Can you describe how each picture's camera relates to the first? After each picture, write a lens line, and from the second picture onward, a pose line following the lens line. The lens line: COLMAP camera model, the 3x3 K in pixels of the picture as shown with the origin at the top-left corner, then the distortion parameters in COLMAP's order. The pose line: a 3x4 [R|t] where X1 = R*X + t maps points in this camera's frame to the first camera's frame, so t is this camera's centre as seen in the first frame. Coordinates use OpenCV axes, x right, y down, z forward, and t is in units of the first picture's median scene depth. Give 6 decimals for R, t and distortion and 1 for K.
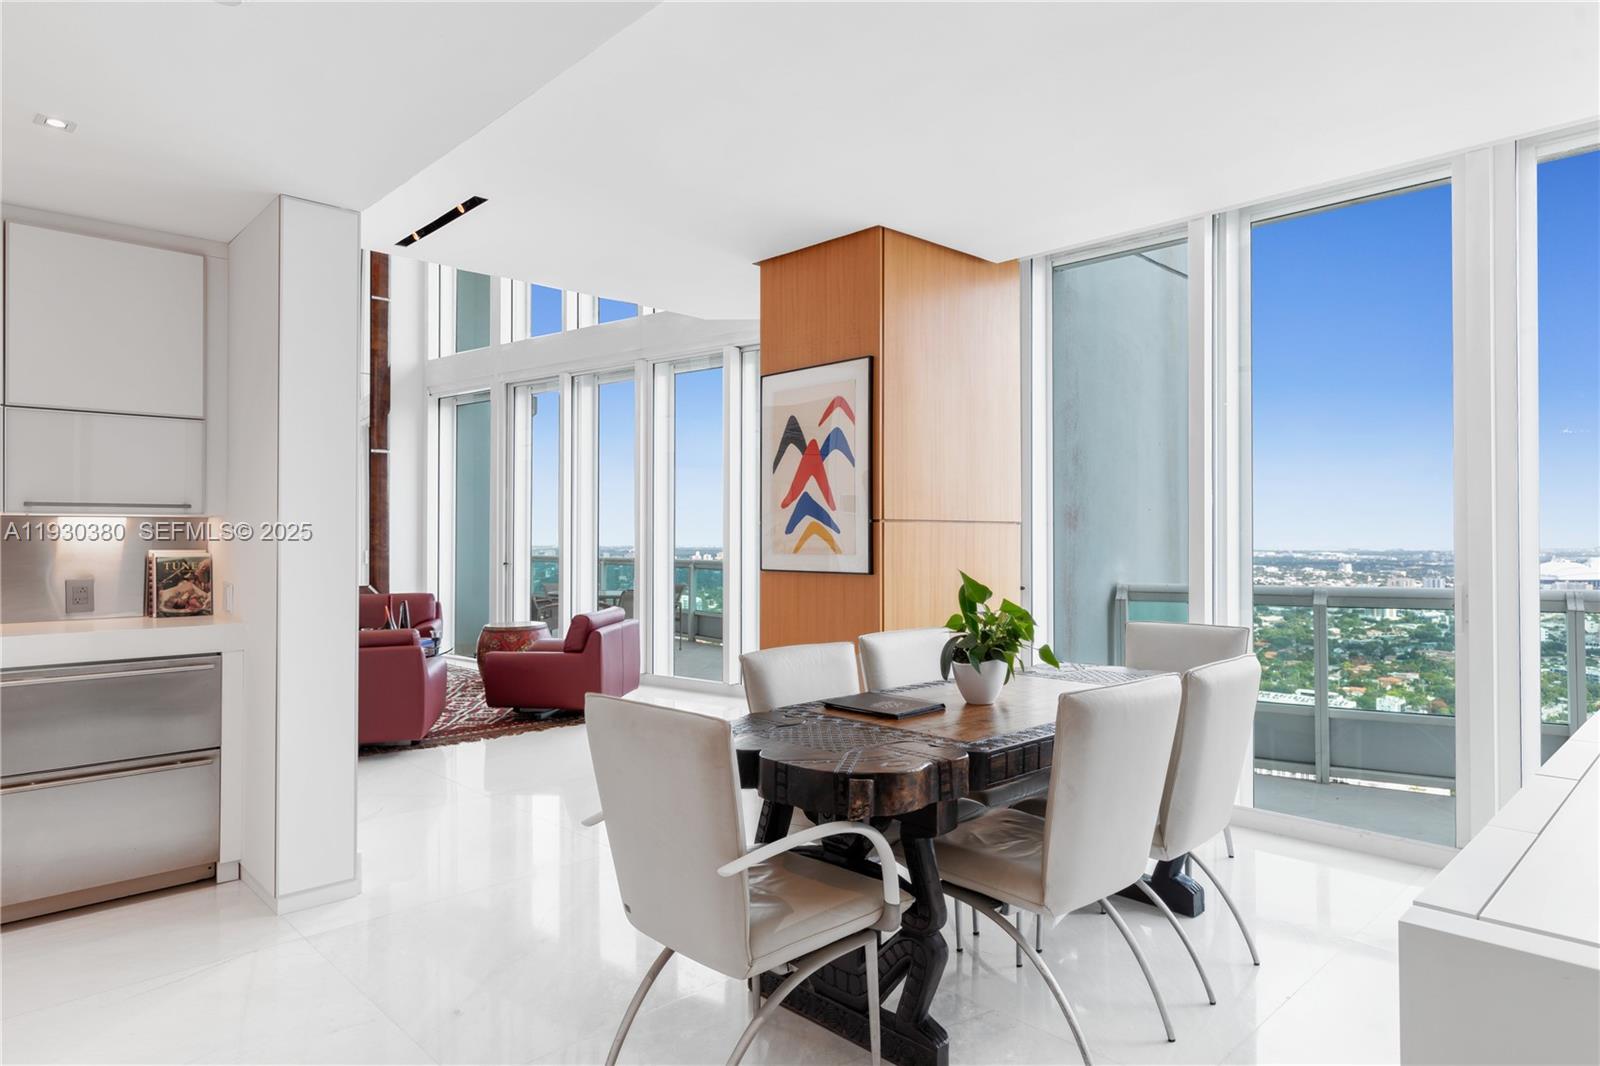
lens RADIAL K [[973.7, 0, 793.2], [0, 973.7, 532.0], [0, 0, 1]] dist [-0.004846, -0.000513]
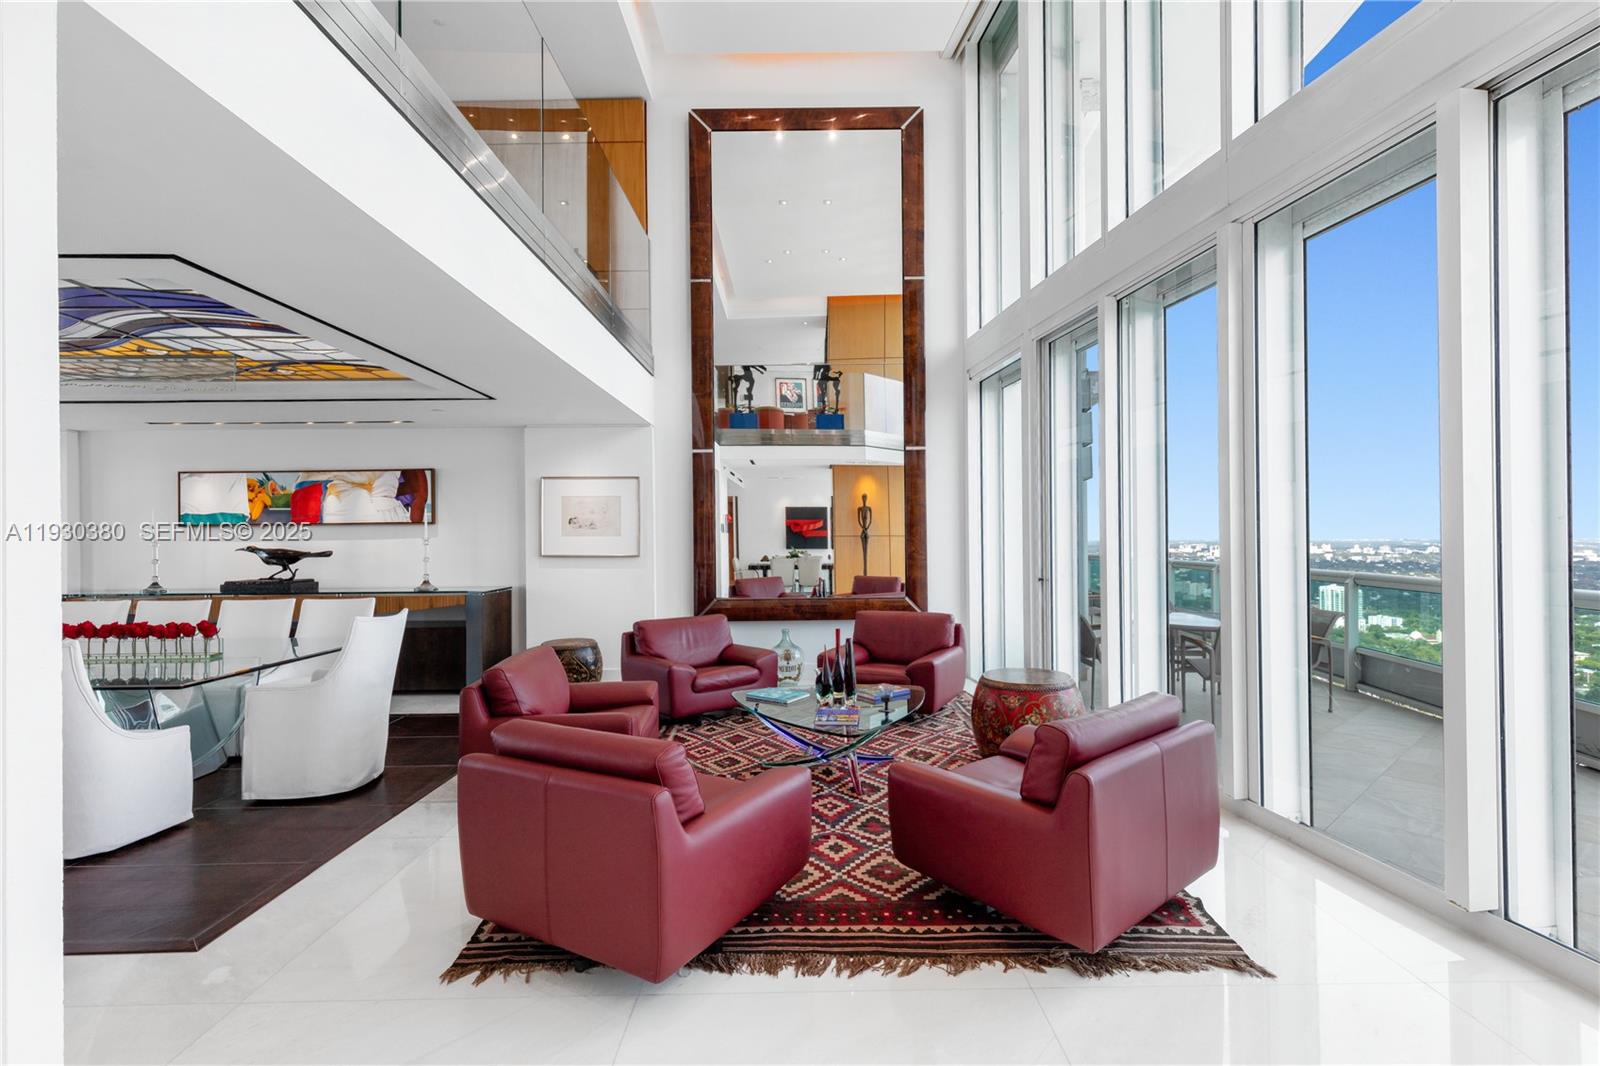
lens RADIAL K [[729.6, 0, 797.0], [0, 729.6, 534.6], [0, 0, 1]] dist [-0.000045, 0.000451]
pose [[0.730116, -0.009596, -0.683255, -0.049010], [0.014289, 0.999897, 0.001226, -0.005709], [0.683173, -0.010658, 0.730179, 0.474901]]
